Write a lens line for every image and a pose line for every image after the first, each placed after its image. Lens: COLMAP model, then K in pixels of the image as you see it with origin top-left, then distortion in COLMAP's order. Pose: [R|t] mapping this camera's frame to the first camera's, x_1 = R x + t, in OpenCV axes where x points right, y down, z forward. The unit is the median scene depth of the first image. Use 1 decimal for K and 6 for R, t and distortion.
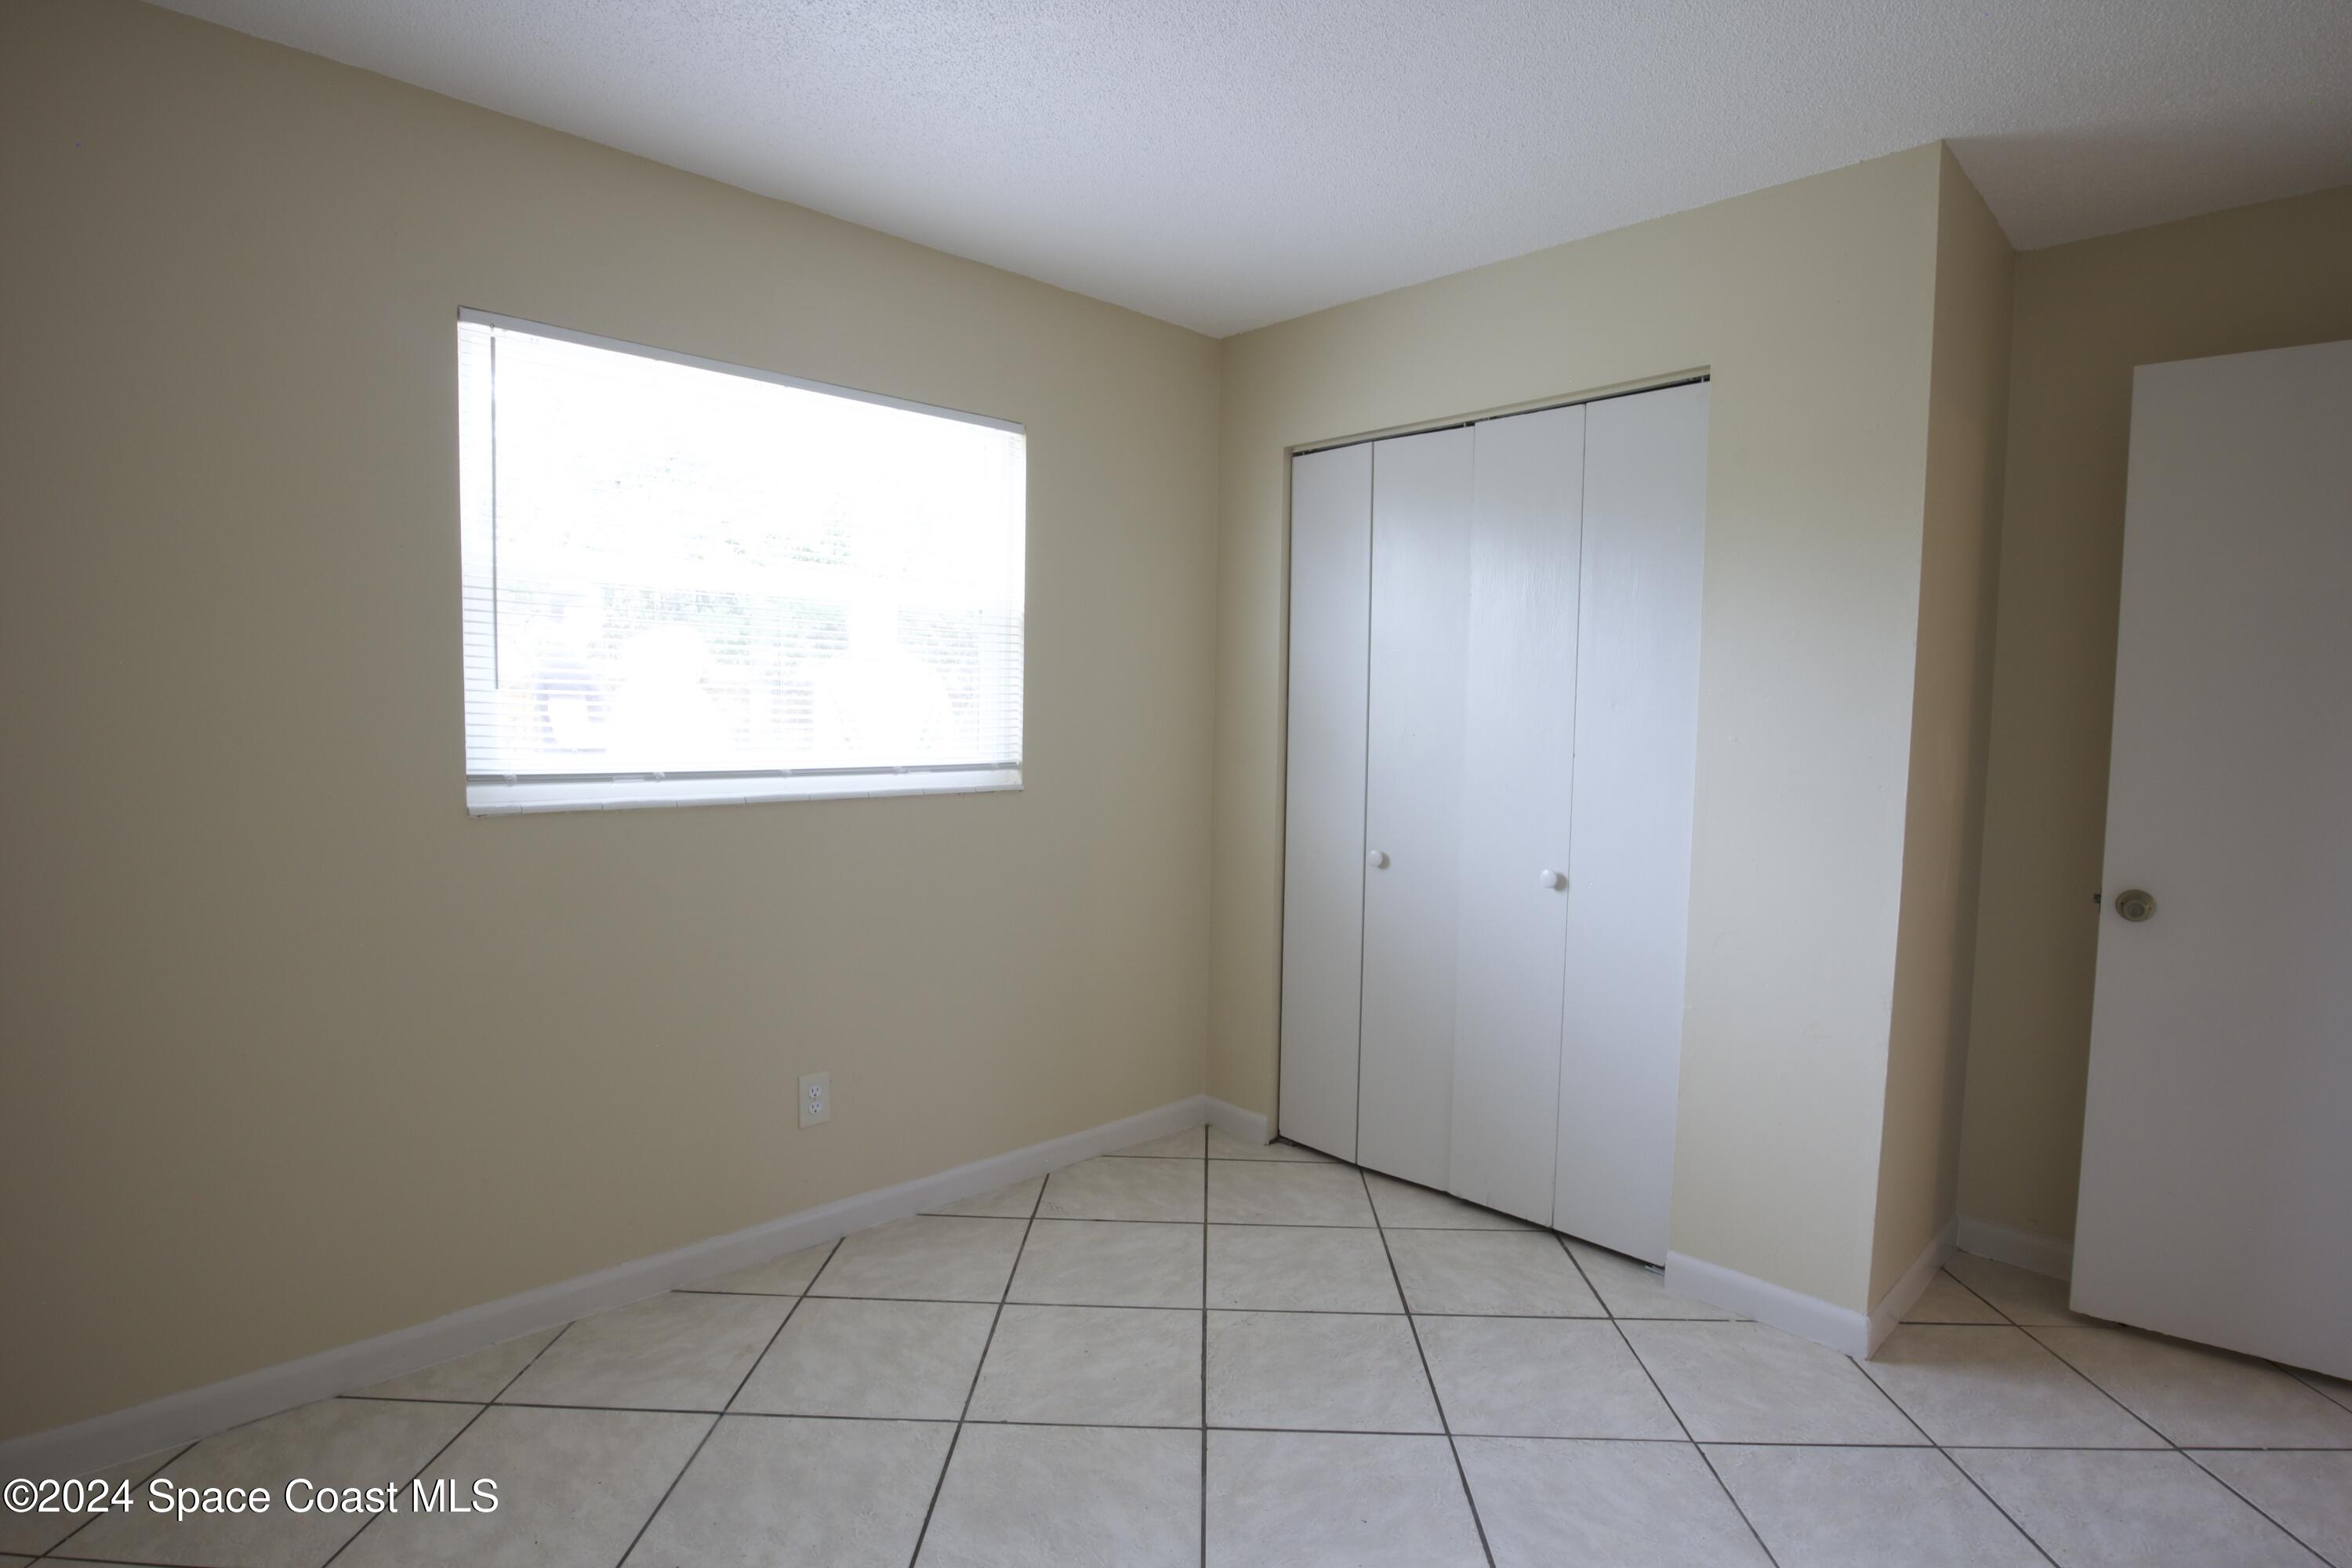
lens RADIAL K [[1184.5, 0, 1168.5], [0, 1184.5, 796.3], [0, 0, 1]] dist [-0.041865, 0.010220]
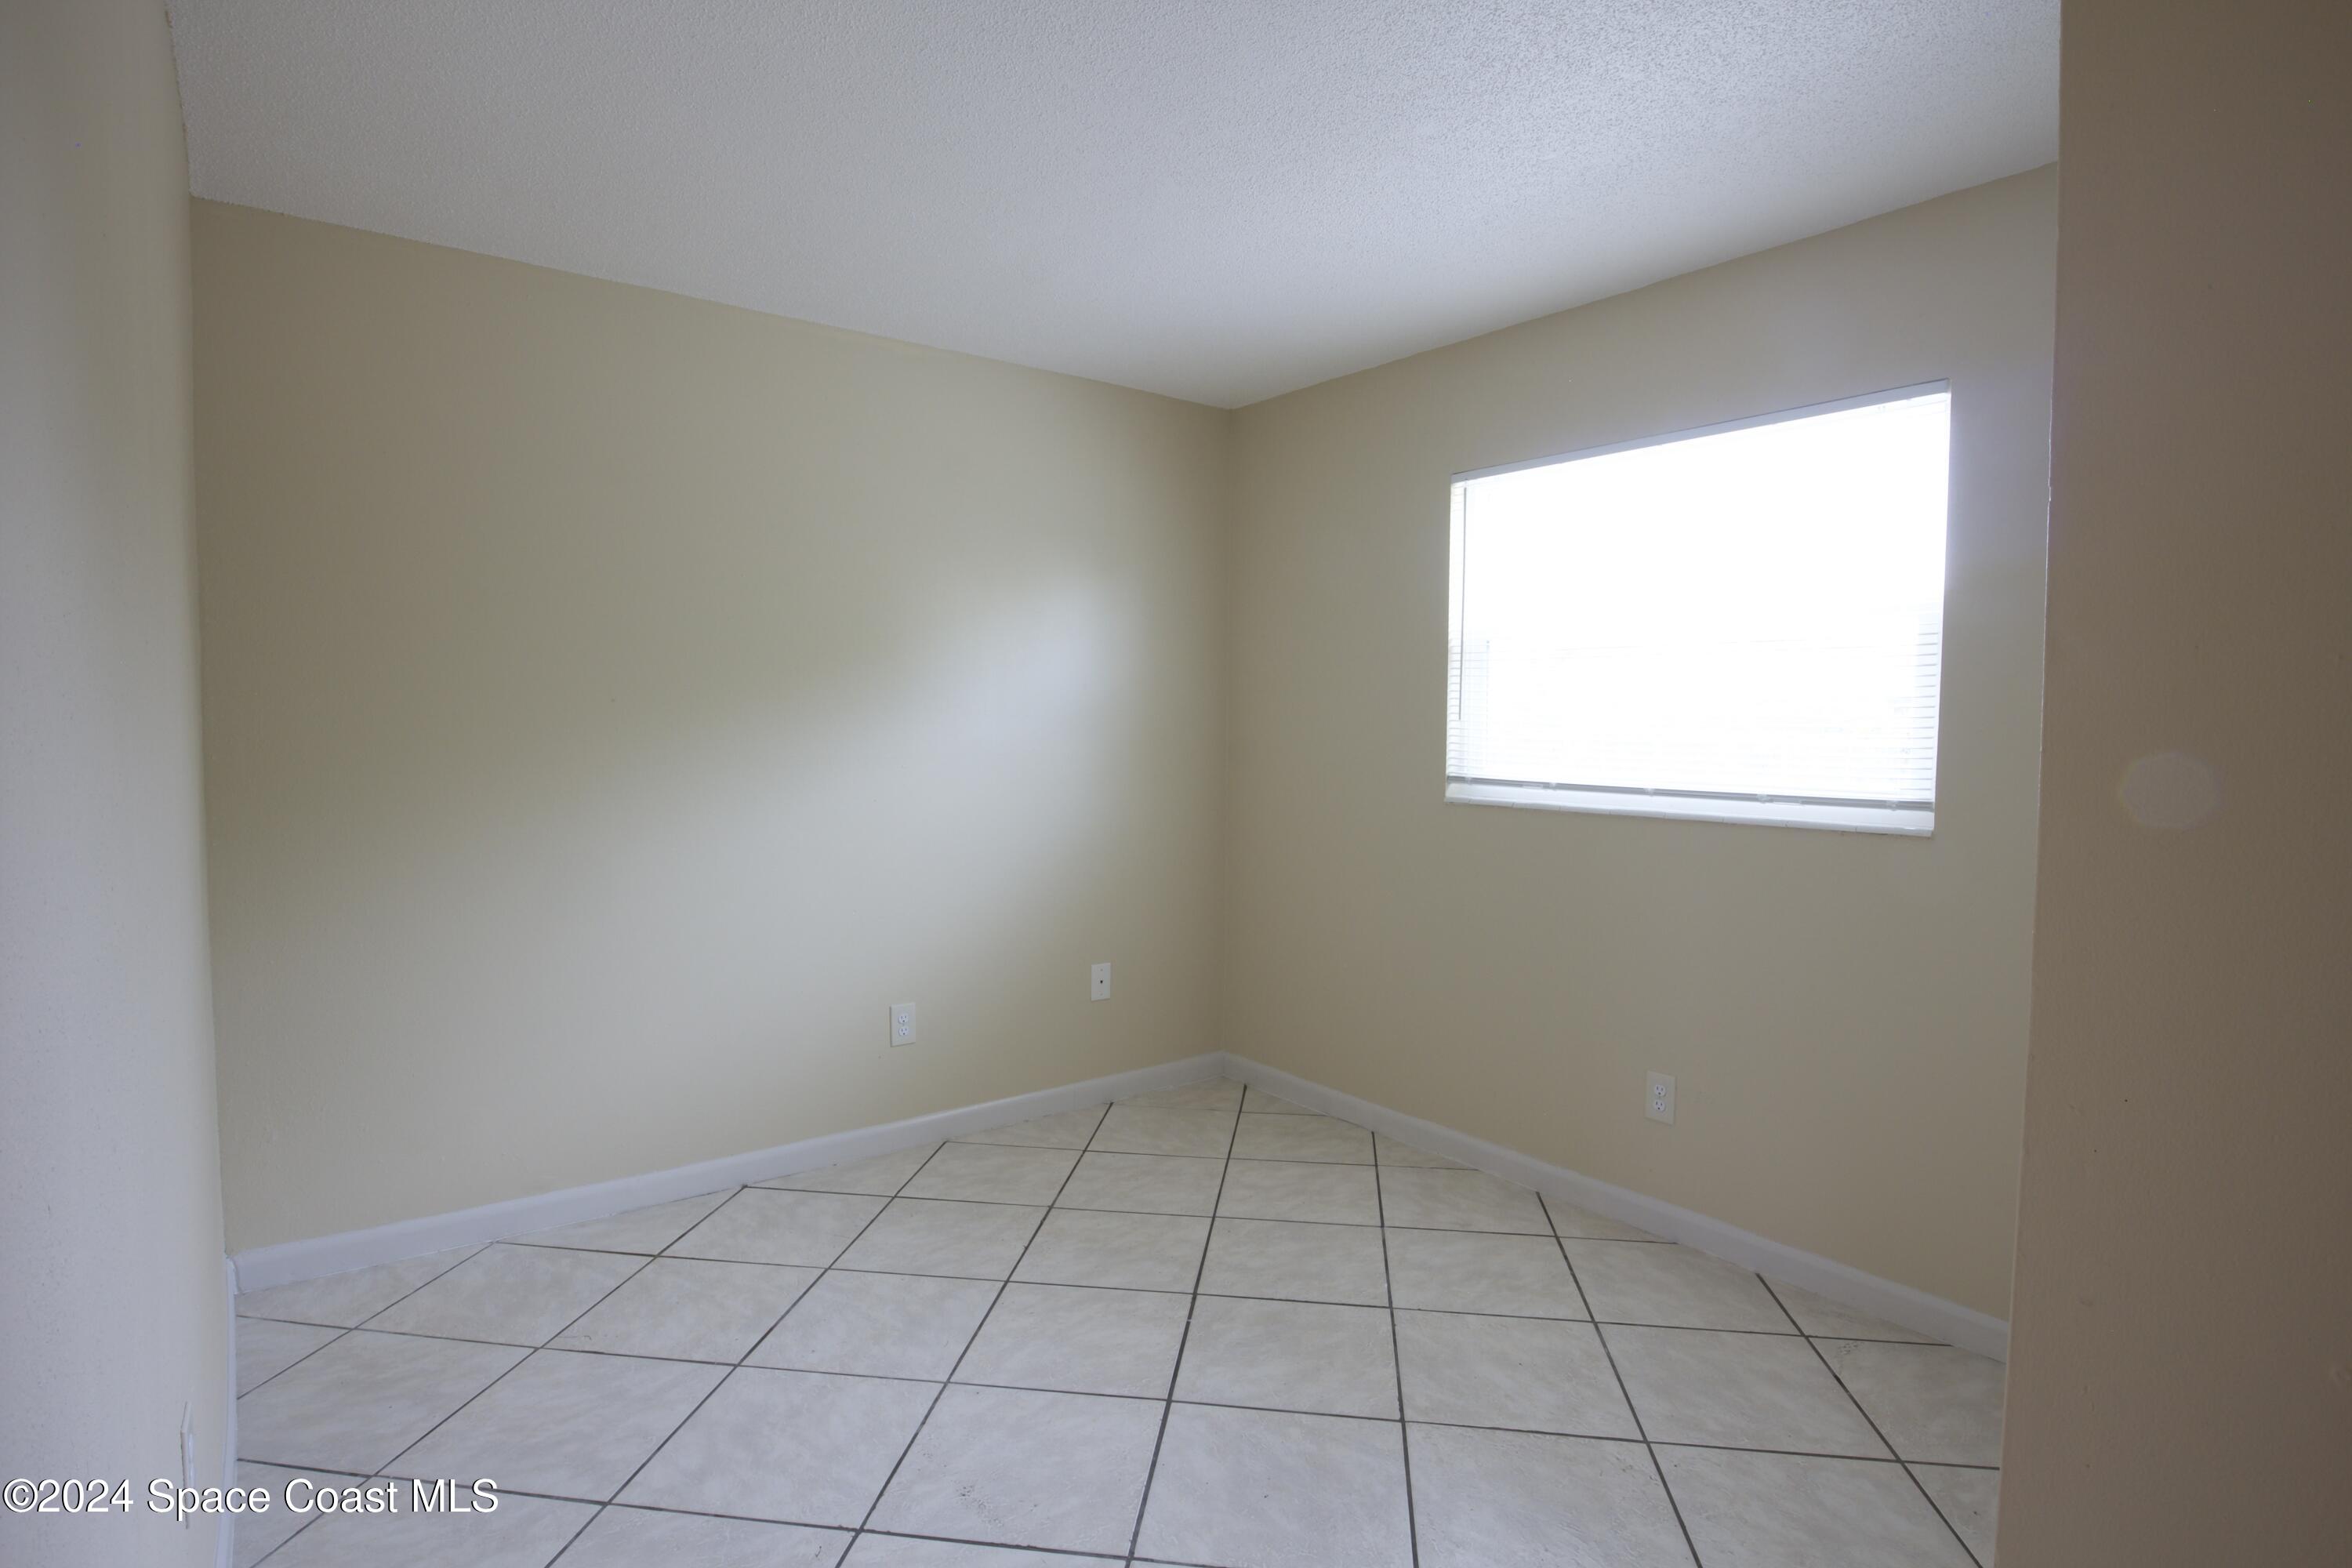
lens RADIAL K [[1184.5, 0, 1173.3], [0, 1184.5, 805.0], [0, 0, 1]] dist [-0.041865, 0.010220]
pose [[-0.104342, 0.053885, -0.993081, 0.837979], [-0.080142, 0.994828, 0.062400, -0.041229], [0.991307, 0.086099, -0.099483, 0.680932]]
